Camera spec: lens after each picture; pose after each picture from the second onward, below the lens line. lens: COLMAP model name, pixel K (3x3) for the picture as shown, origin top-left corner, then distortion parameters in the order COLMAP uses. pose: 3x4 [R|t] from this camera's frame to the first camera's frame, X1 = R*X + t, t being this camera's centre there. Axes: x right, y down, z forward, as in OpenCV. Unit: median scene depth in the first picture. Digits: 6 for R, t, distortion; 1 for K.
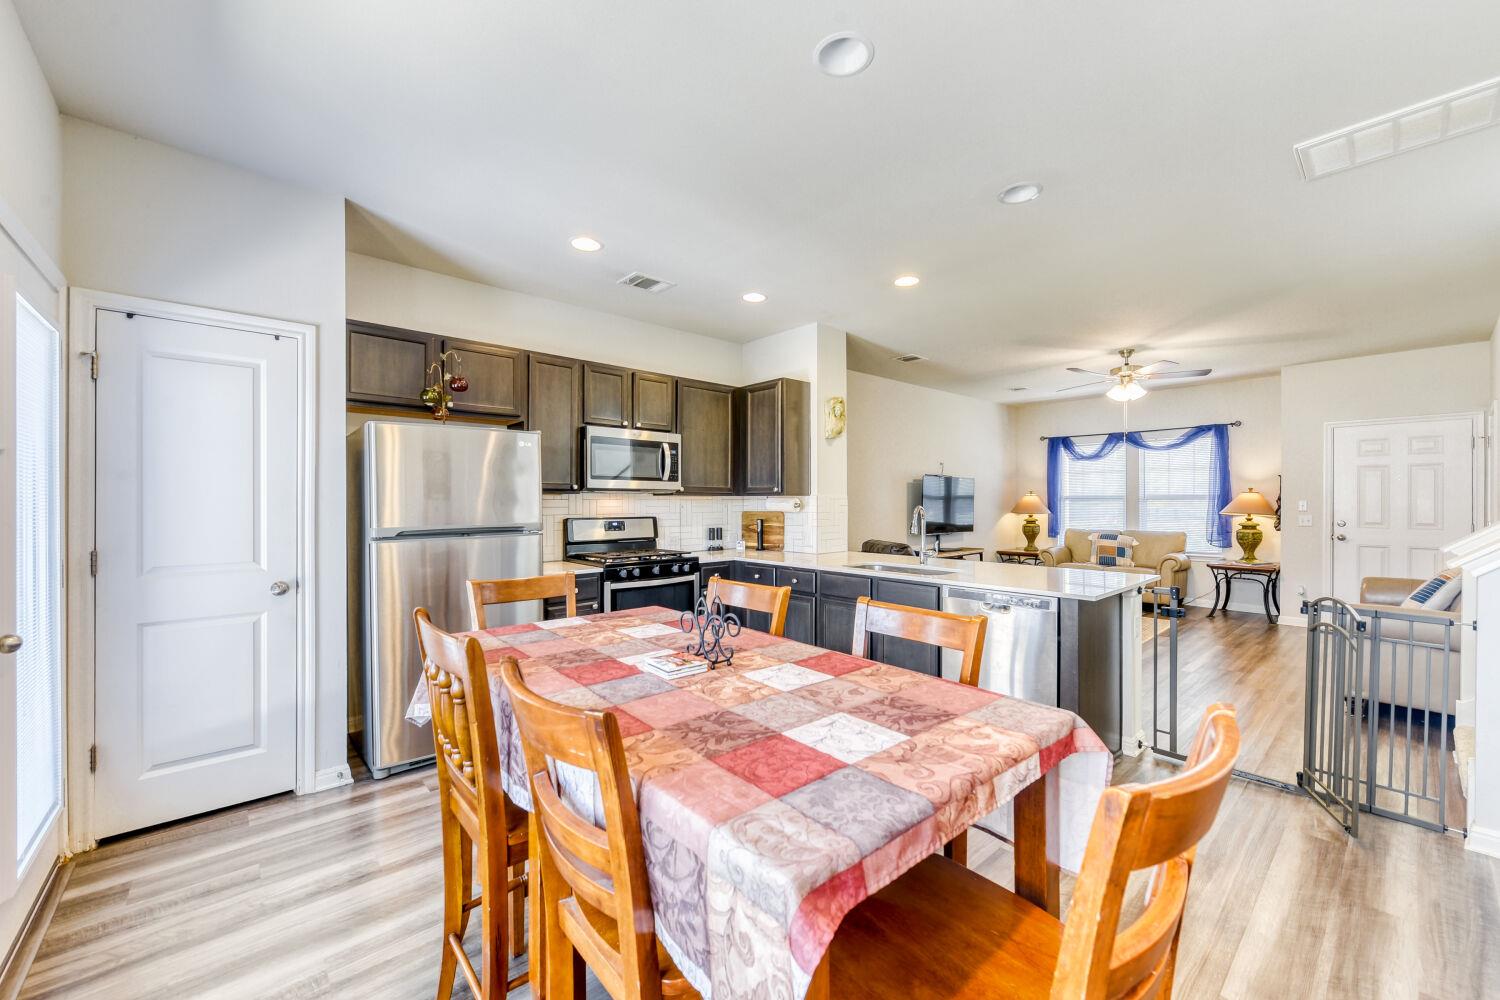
lens RADIAL K [[603.1, 0, 760.3], [0, 603.1, 507.6], [0, 0, 1]] dist [0.003619, -0.000763]
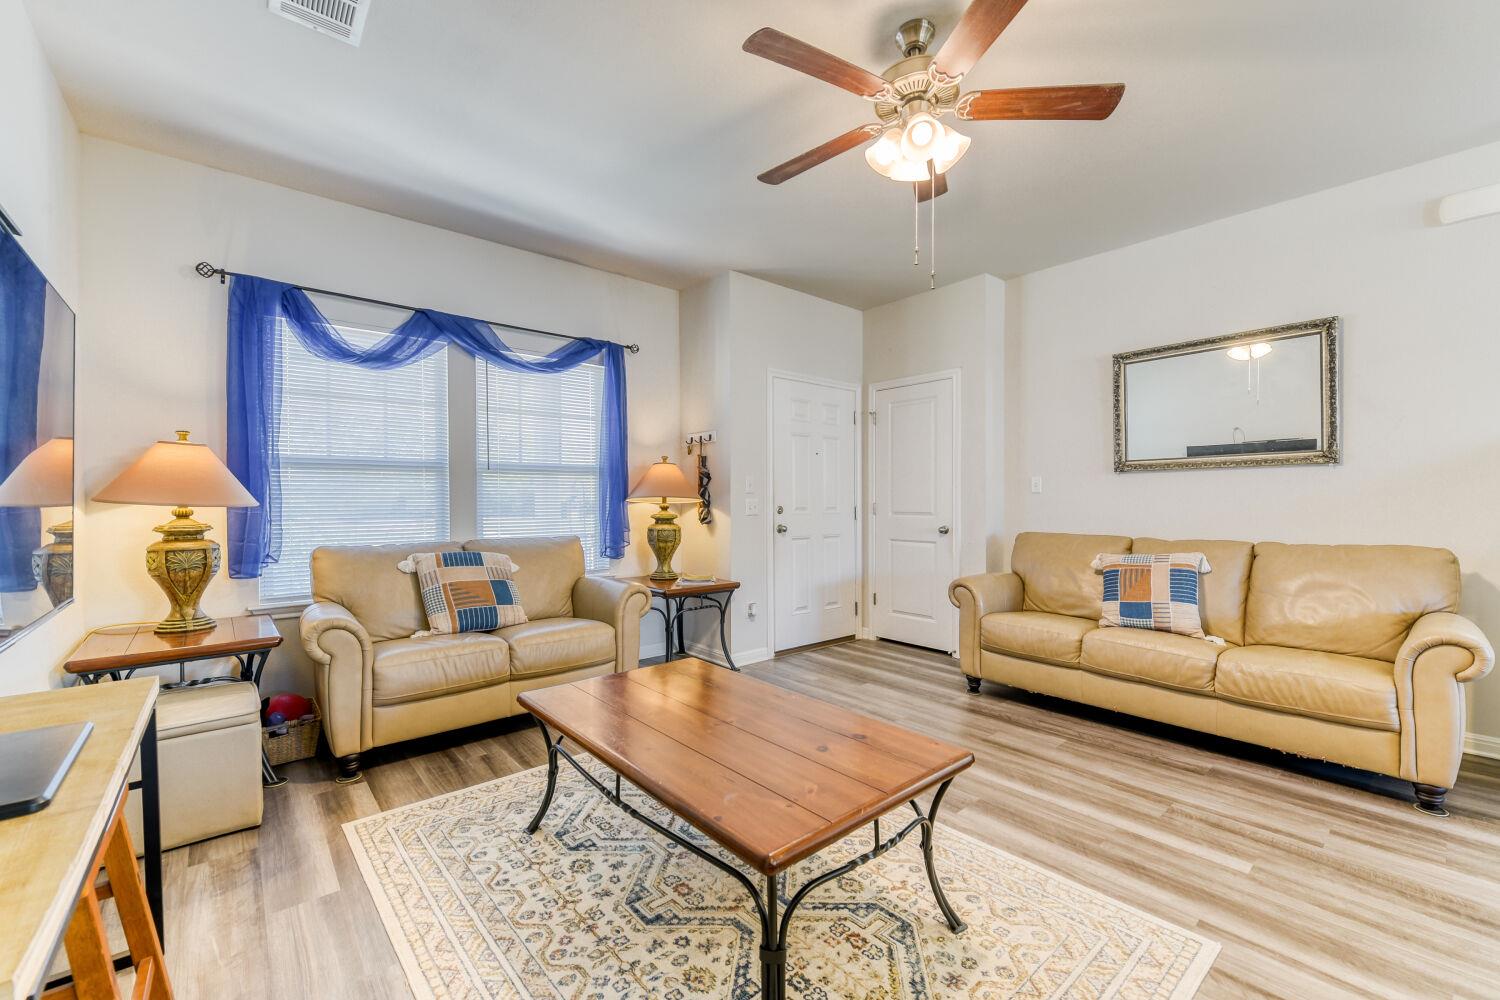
lens RADIAL K [[623.3, 0, 809.9], [0, 623.3, 497.0], [0, 0, 1]] dist [-0.002036, -0.001282]
pose [[0.018331, -0.004990, 0.999820, 0.221869], [0.001771, 0.999986, 0.004958, 0.006967], [-0.999830, 0.001680, 0.018340, 1.041851]]
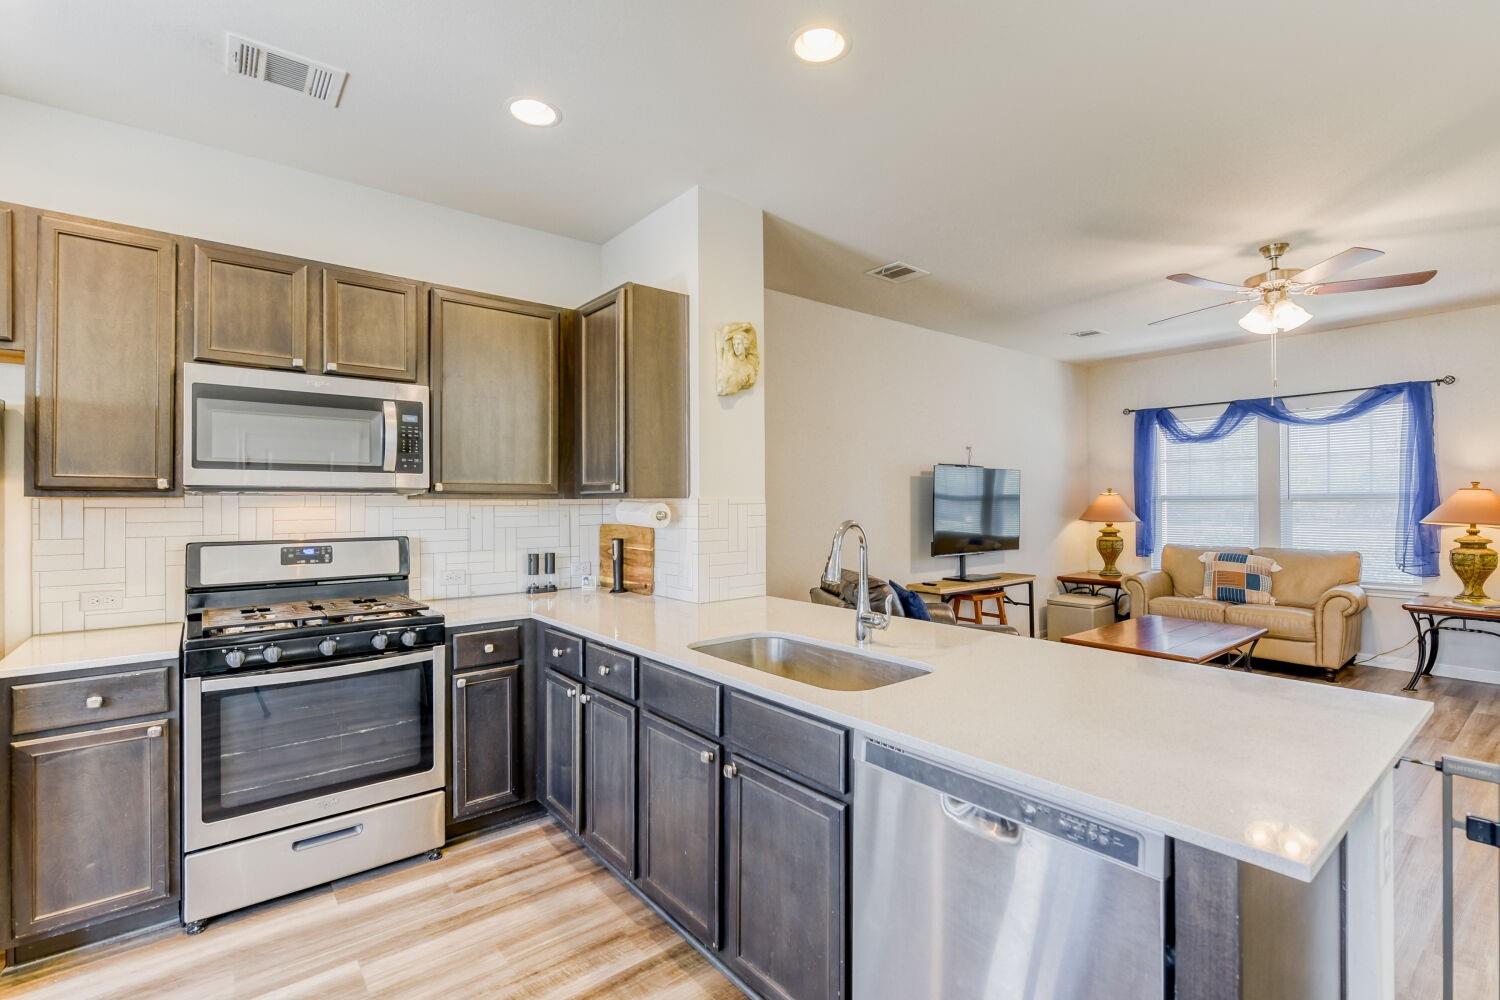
lens RADIAL K [[690.1, 0, 737.9], [0, 690.1, 501.8], [0, 0, 1]] dist [0.004054, -0.001101]
pose [[0.996895, -0.001786, -0.078728, 0.138200], [0.001073, 0.999958, -0.009090, -0.008223], [0.078741, 0.008977, 0.996855, 0.286479]]
